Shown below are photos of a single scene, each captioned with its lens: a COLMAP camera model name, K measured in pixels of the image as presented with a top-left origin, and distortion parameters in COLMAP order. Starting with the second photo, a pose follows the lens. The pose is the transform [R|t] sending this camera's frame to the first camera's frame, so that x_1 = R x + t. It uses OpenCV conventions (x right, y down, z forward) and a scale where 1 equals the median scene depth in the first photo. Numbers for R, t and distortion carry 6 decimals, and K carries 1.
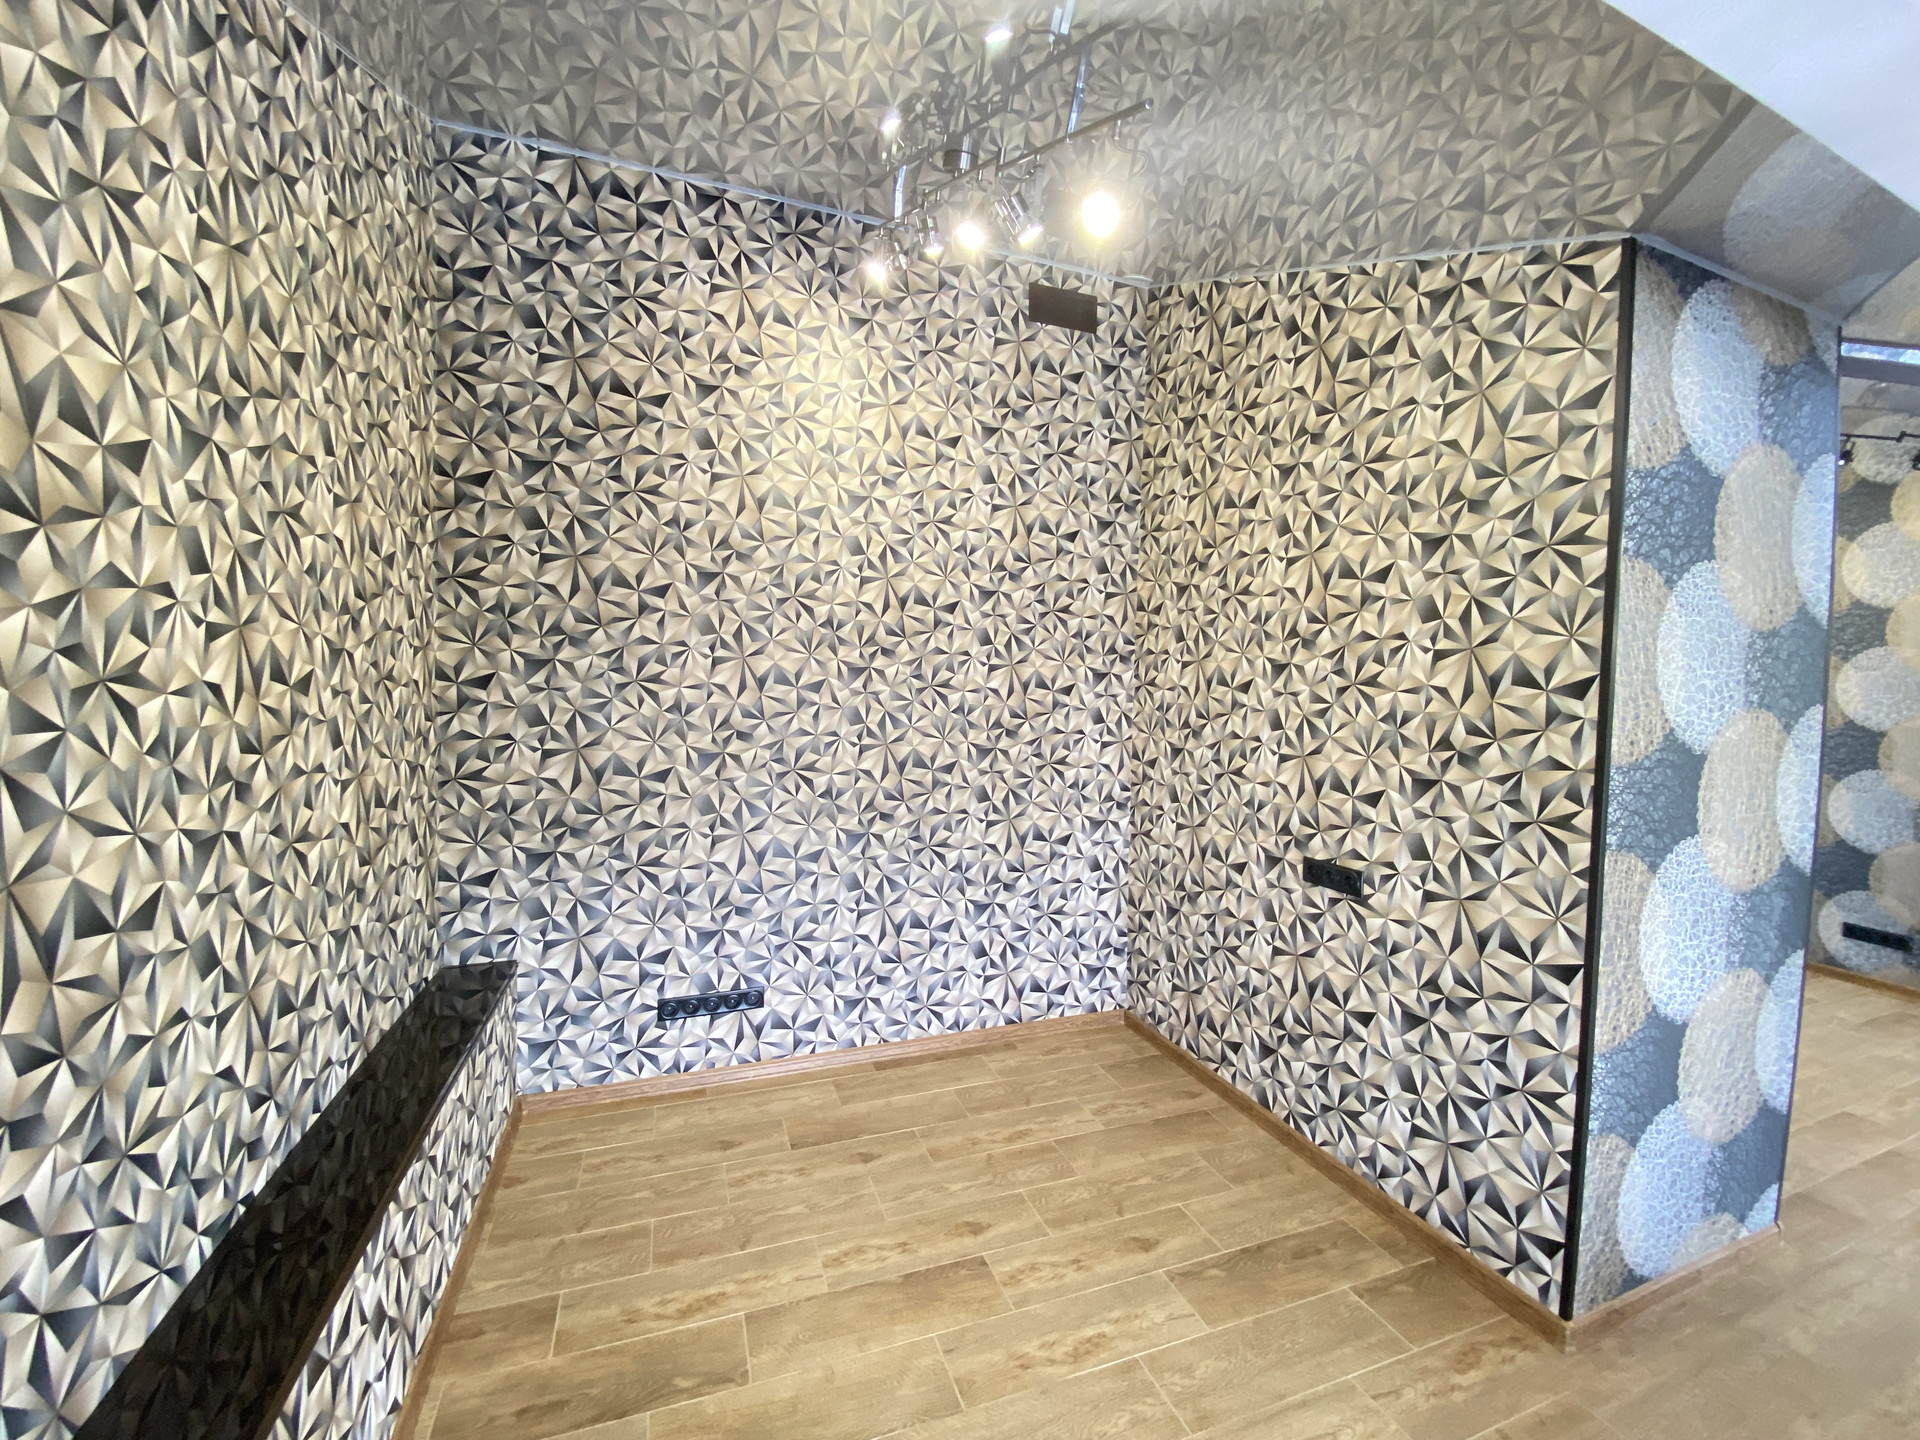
lens RADIAL K [[778.3, 0, 953.3], [0, 778.3, 713.6], [0, 0, 1]] dist [0.021645, -0.020433]
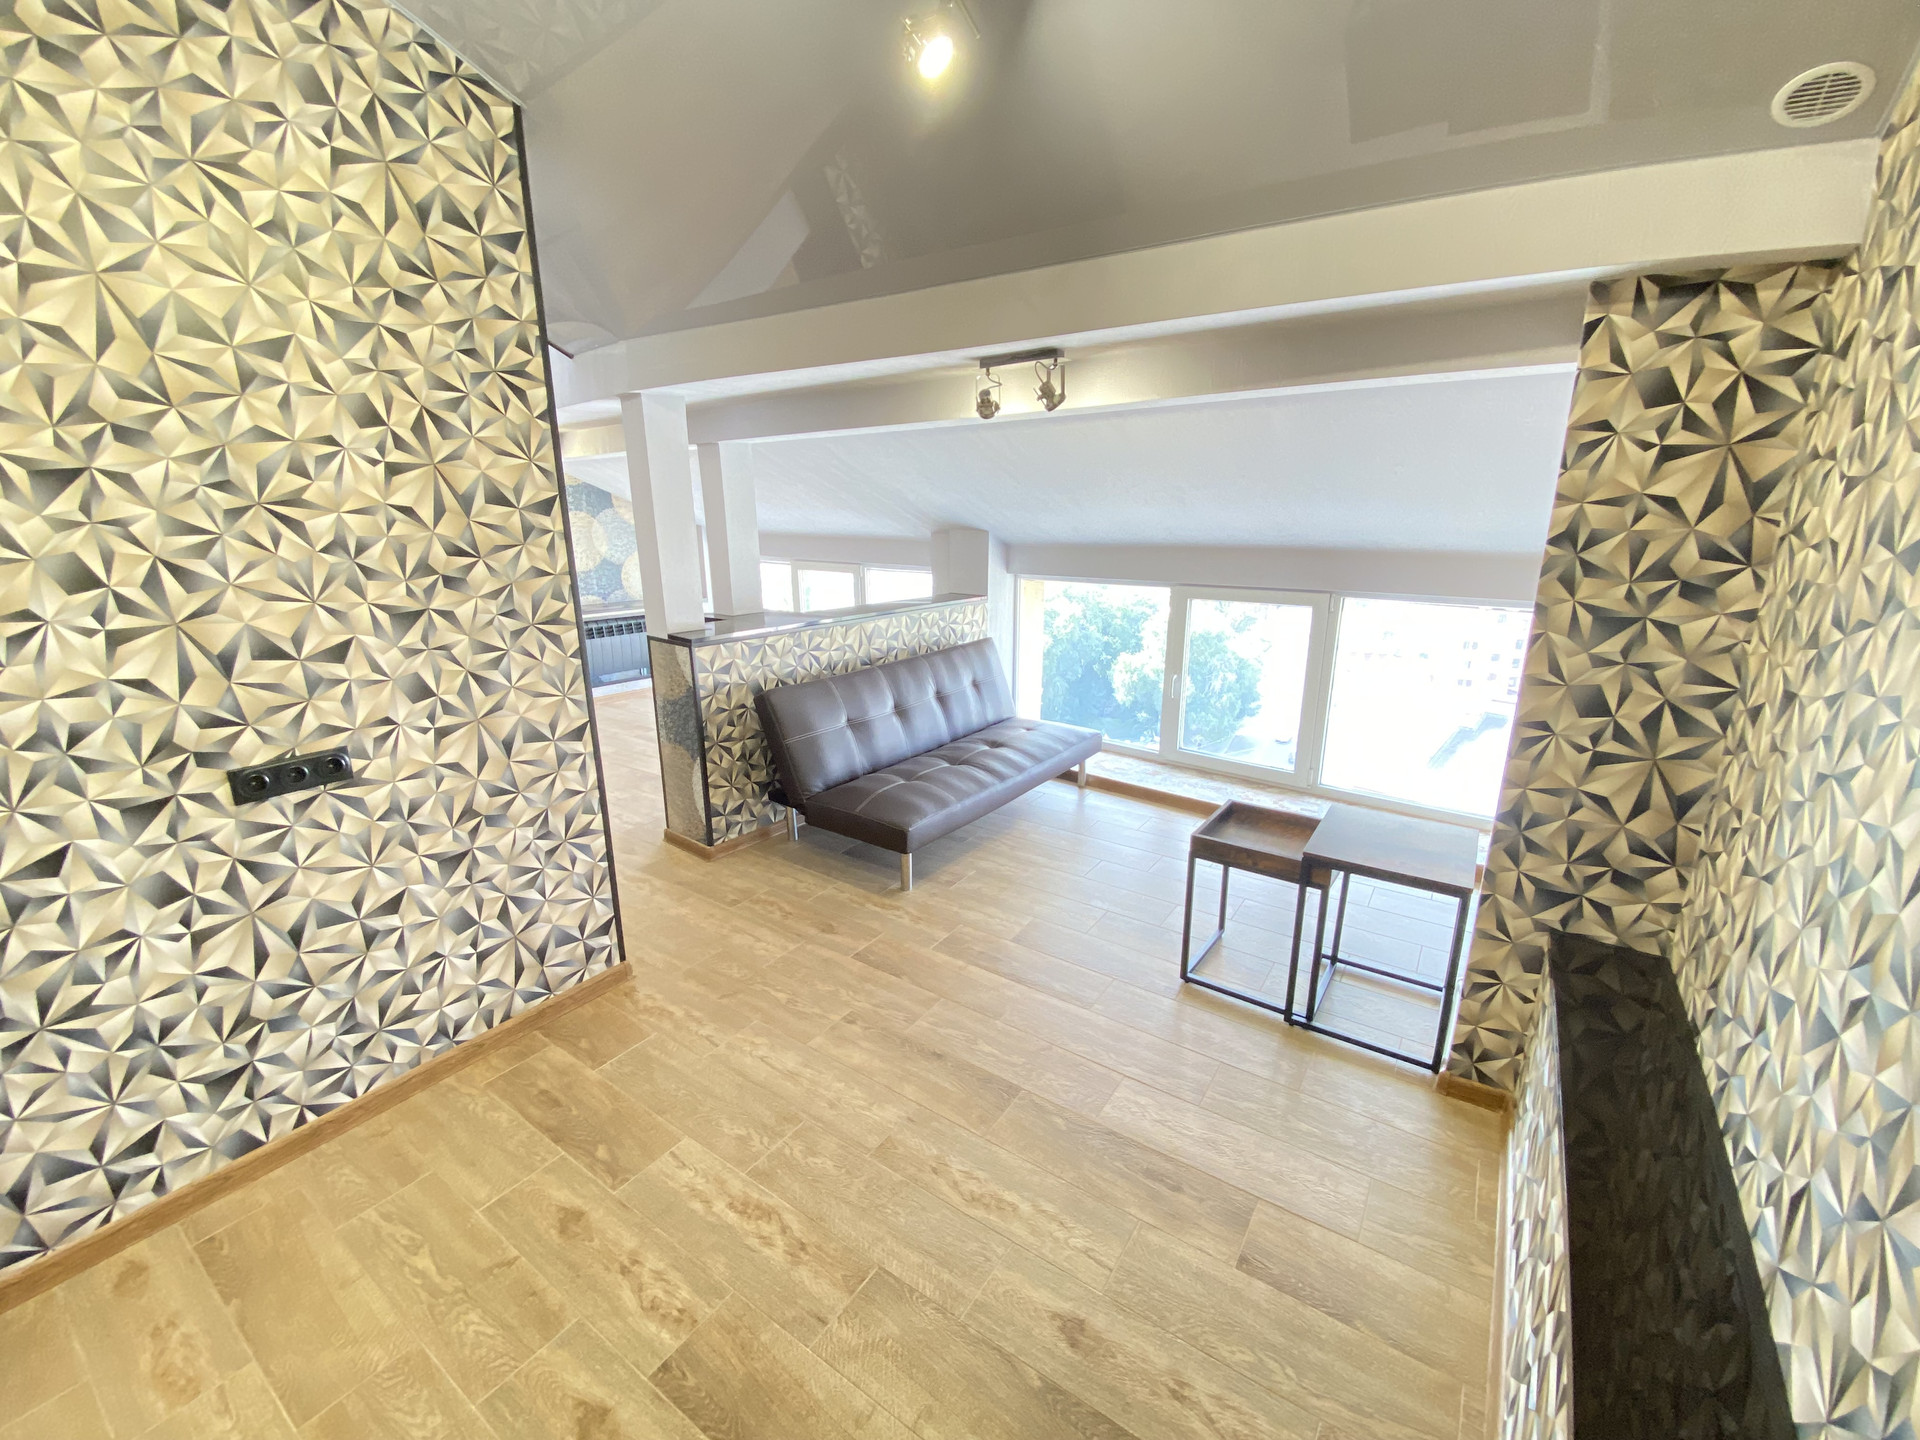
lens RADIAL K [[778.3, 0, 972.9], [0, 778.3, 710.4], [0, 0, 1]] dist [0.021645, -0.020433]
pose [[-0.587710, -0.229677, 0.775787, -0.447655], [0.012800, 0.956101, 0.292757, -0.056355], [-0.808971, 0.181987, -0.558970, 0.887056]]
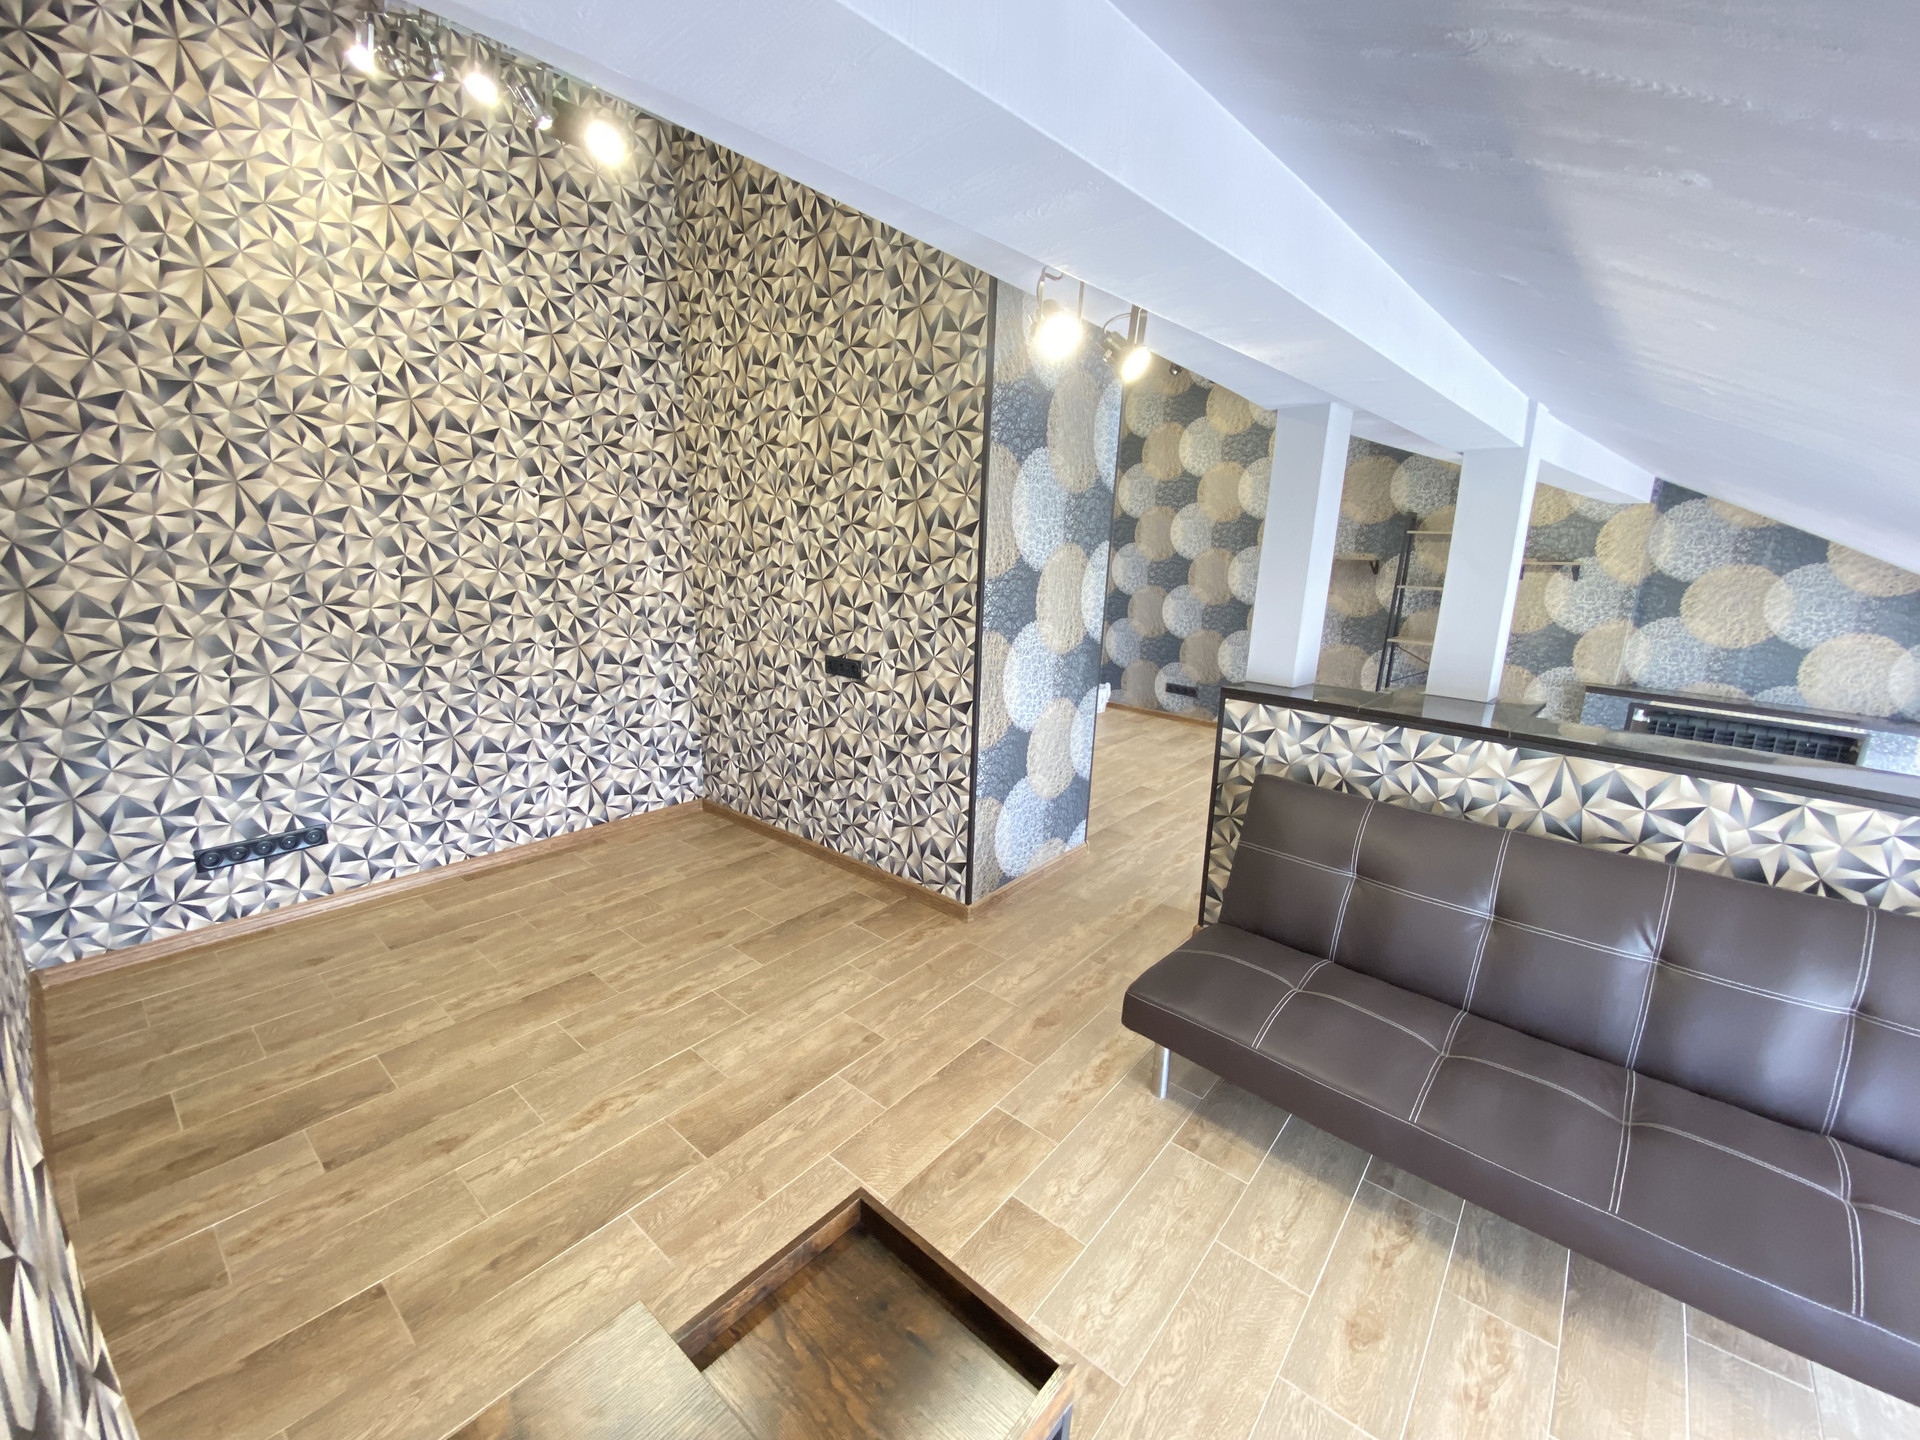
lens RADIAL K [[778.3, 0, 967.2], [0, 778.3, 723.1], [0, 0, 1]] dist [0.021645, -0.020433]
pose [[0.860355, -0.112049, 0.497226, -0.020590], [0.000778, 0.975825, 0.218554, 0.005504], [-0.509694, -0.187647, 0.839643, -0.281120]]
